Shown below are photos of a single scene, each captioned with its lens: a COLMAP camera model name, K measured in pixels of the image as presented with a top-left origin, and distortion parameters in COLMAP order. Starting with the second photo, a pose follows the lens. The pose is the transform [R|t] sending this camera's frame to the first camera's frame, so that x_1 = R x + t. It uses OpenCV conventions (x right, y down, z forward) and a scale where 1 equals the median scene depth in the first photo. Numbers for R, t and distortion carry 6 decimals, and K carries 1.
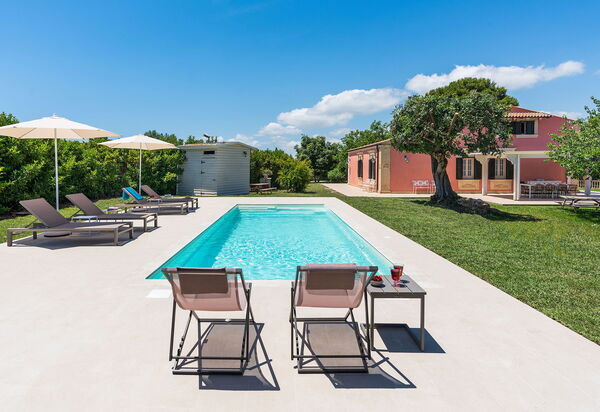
lens RADIAL K [[364.5, 0, 296.6], [0, 364.5, 190.1], [0, 0, 1]] dist [0.000917, 0.000898]
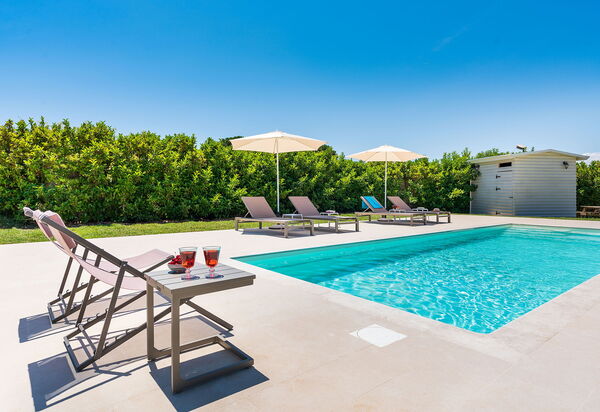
lens RADIAL K [[364.5, 0, 296.6], [0, 364.5, 190.1], [0, 0, 1]] dist [0.000917, 0.000898]
pose [[0.617645, -0.012096, -0.786364, 0.153248], [-0.044944, 0.997705, -0.050648, 0.024536], [0.785172, 0.066624, 0.615683, 0.130974]]
